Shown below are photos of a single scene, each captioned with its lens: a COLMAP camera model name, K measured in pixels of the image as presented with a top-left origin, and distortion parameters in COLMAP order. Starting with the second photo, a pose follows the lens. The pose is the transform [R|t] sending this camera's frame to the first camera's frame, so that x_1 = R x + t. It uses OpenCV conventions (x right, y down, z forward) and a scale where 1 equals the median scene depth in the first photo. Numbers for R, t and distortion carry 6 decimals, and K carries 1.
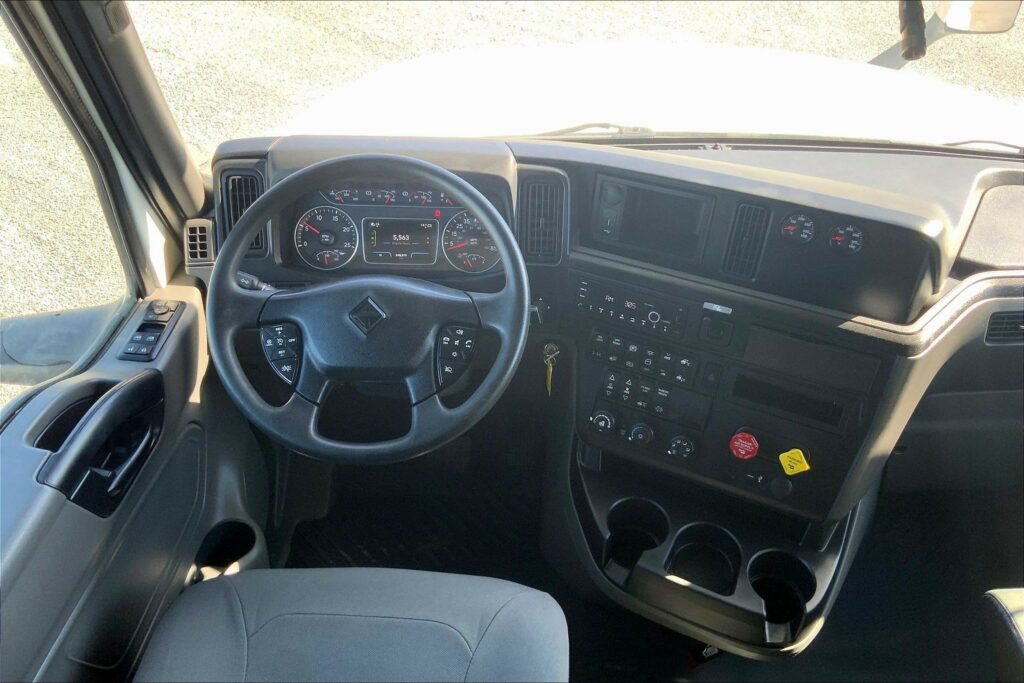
lens RADIAL K [[855.1, 0, 505.0], [0, 855.1, 345.5], [0, 0, 1]] dist [0.066787, -0.131031]
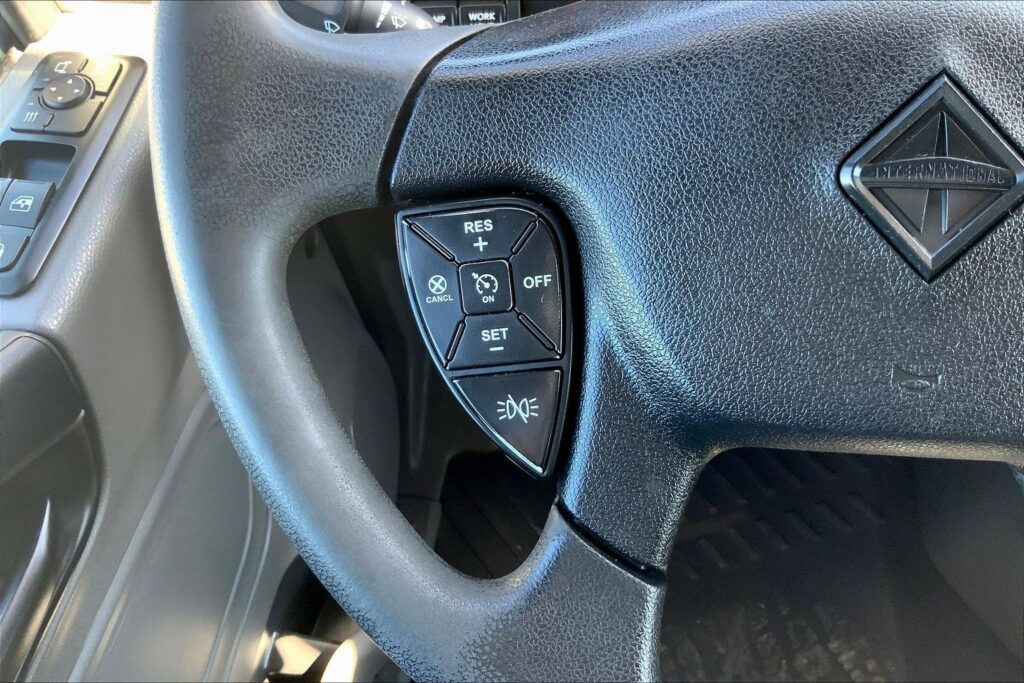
lens RADIAL K [[855.1, 0, 480.6], [0, 855.1, 353.7], [0, 0, 1]] dist [0.066787, -0.131031]
pose [[0.990652, 0.038124, -0.130976, -0.202428], [0.008627, 0.940720, 0.339076, -0.054701], [0.136139, -0.337036, 0.931597, 0.682011]]
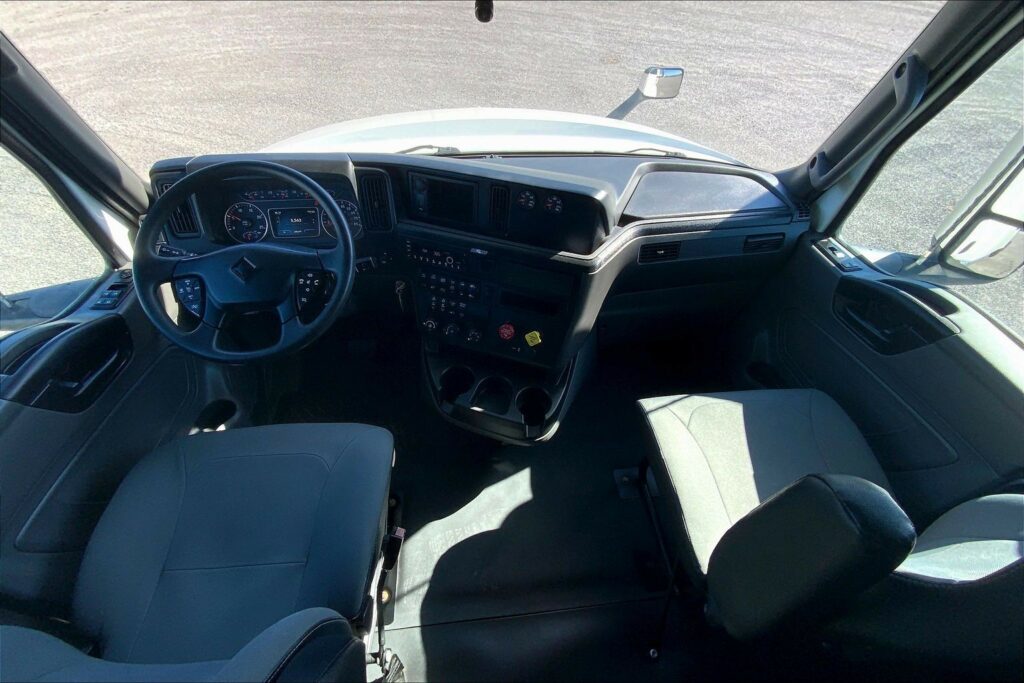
lens RADIAL K [[411.8, 0, 518.0], [0, 411.8, 349.8], [0, 0, 1]] dist [0.002890, -0.007169]
pose [[0.990460, -0.085364, 0.108173, 0.200715], [0.068222, 0.985822, 0.153299, 0.025289], [-0.119725, -0.144457, 0.982241, 0.166388]]
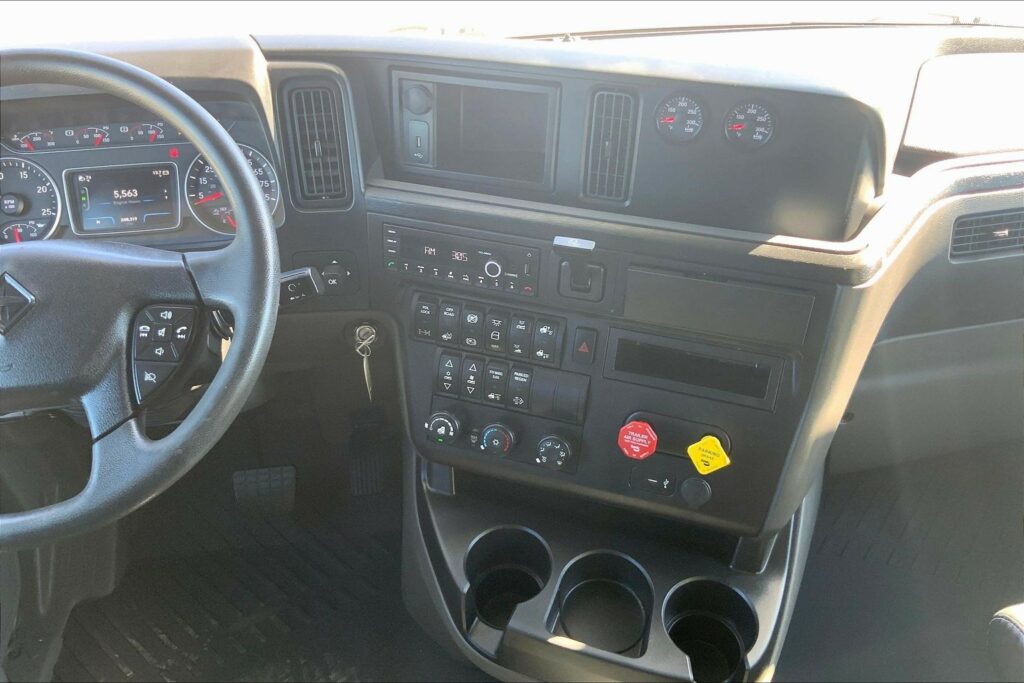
lens RADIAL K [[855.1, 0, 509.5], [0, 855.1, 345.8], [0, 0, 1]] dist [0.066787, -0.131031]
pose [[0.991038, -0.104507, 0.083198, 0.121523], [0.104354, 0.994521, 0.006191, 0.024764], [-0.083389, 0.002547, 0.996514, 0.306632]]
